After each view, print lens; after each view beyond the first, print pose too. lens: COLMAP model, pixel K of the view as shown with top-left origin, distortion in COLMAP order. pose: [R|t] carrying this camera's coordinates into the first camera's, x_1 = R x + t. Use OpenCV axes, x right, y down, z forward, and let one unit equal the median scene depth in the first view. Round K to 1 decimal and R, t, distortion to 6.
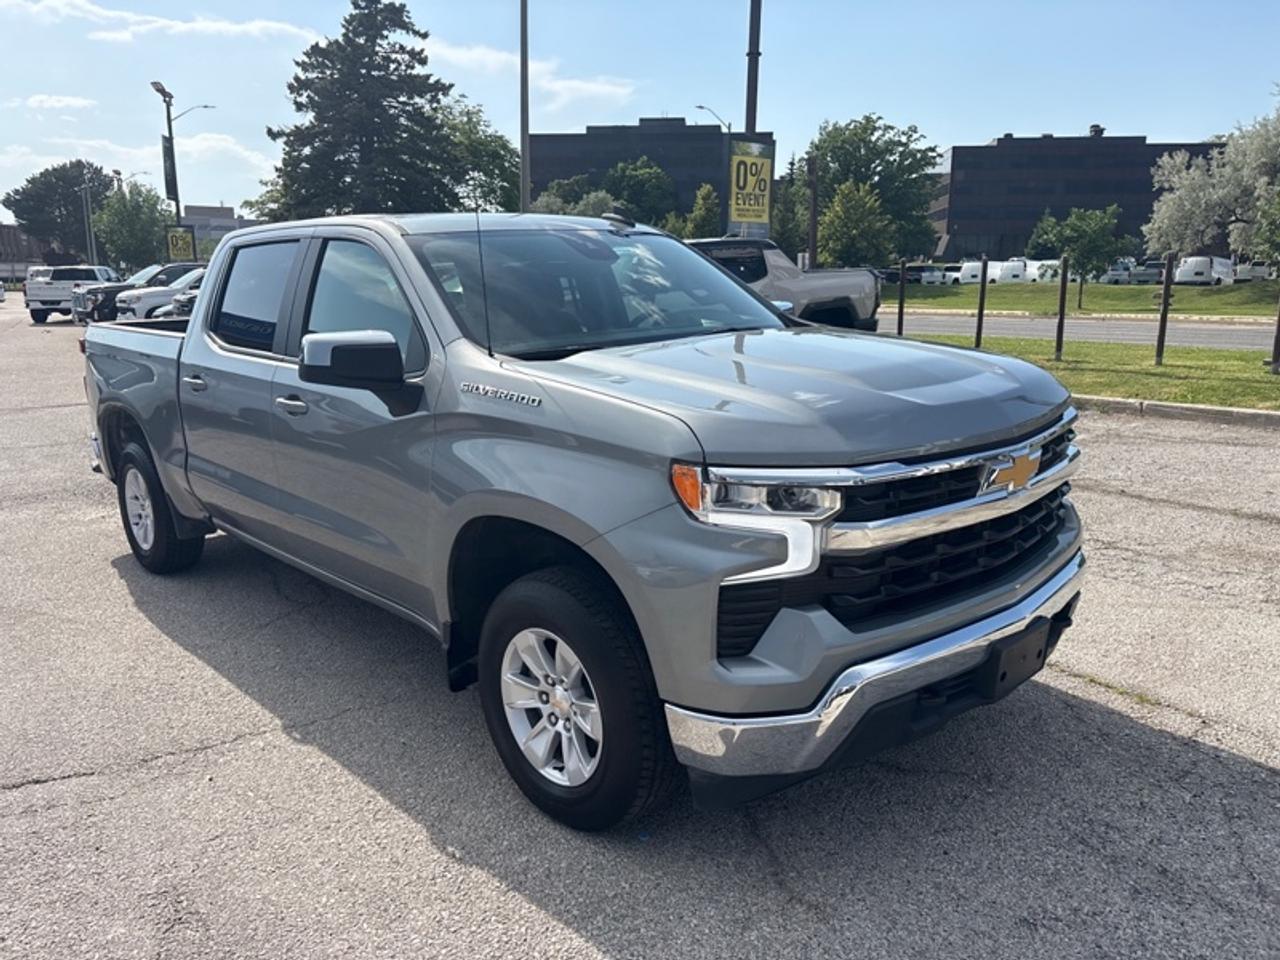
lens RADIAL K [[963.5, 0, 622.6], [0, 963.5, 478.0], [0, 0, 1]] dist [0.021706, -0.003986]
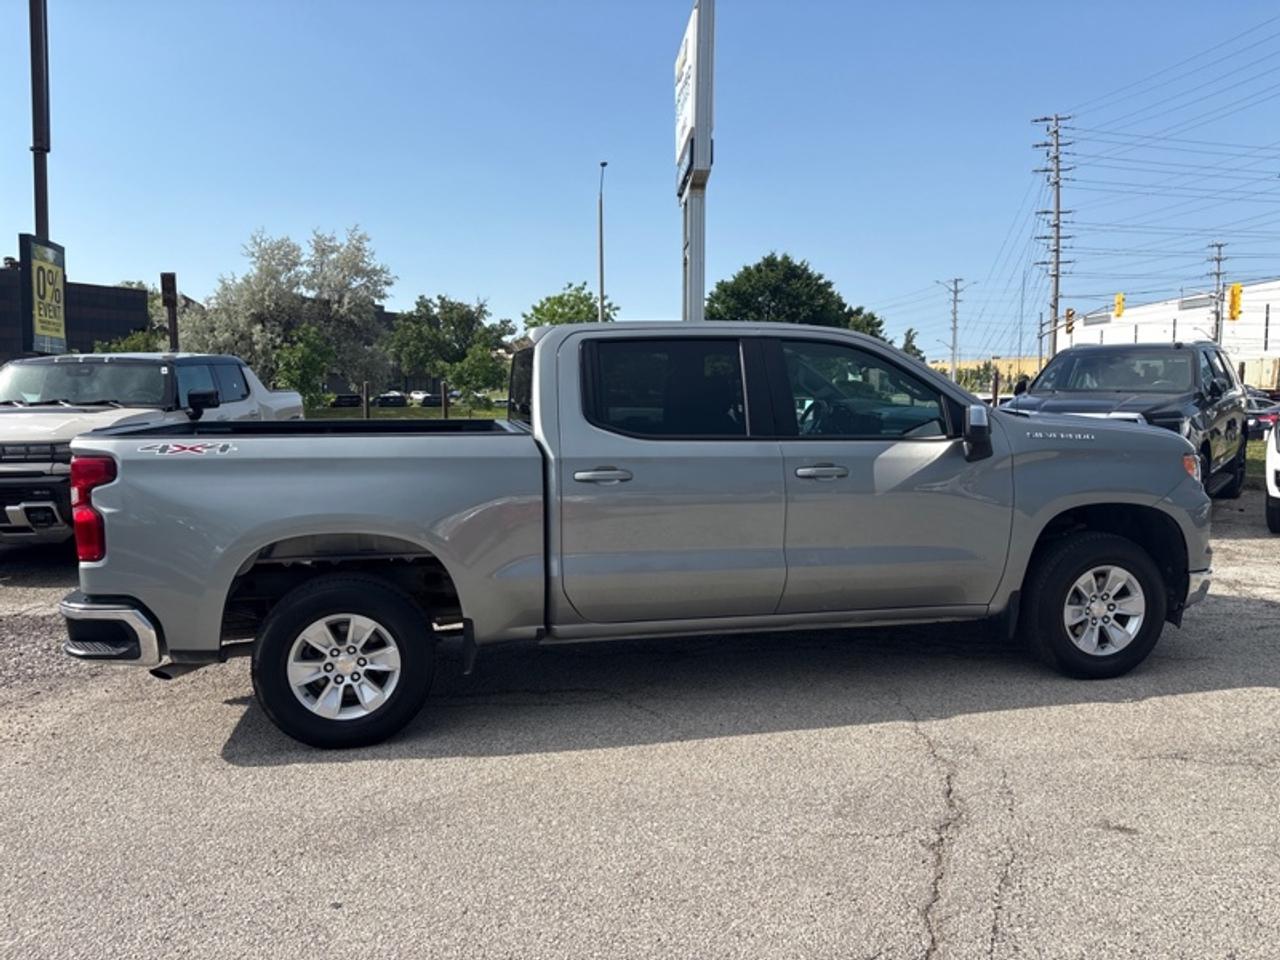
lens RADIAL K [[977.4, 0, 644.1], [0, 977.4, 475.4], [0, 0, 1]] dist [0.041502, -0.040261]
pose [[0.513695, -0.059932, 0.855877, -0.077195], [0.180178, 0.982848, -0.039320, -0.003222], [-0.838840, 0.174409, 0.515683, 0.028074]]
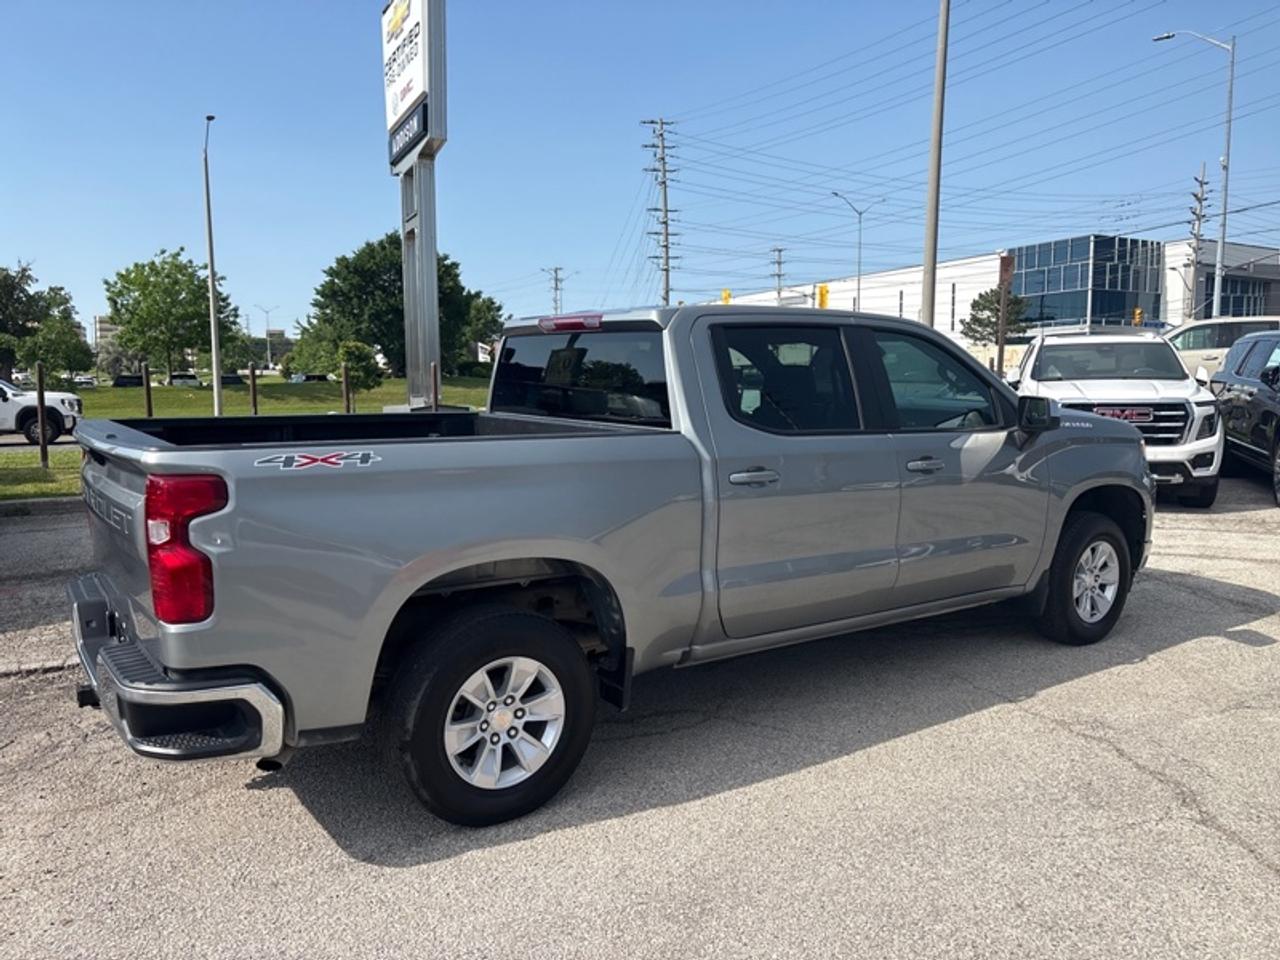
lens RADIAL K [[984.2, 0, 640.0], [0, 984.2, 480.0], [0, 0, 1]] dist [0.037355, -0.042247]
pose [[0.135878, -0.089266, 0.986696, -0.082130], [0.207130, 0.976483, 0.059818, -0.010435], [-0.968831, 0.196247, 0.151172, 0.059073]]
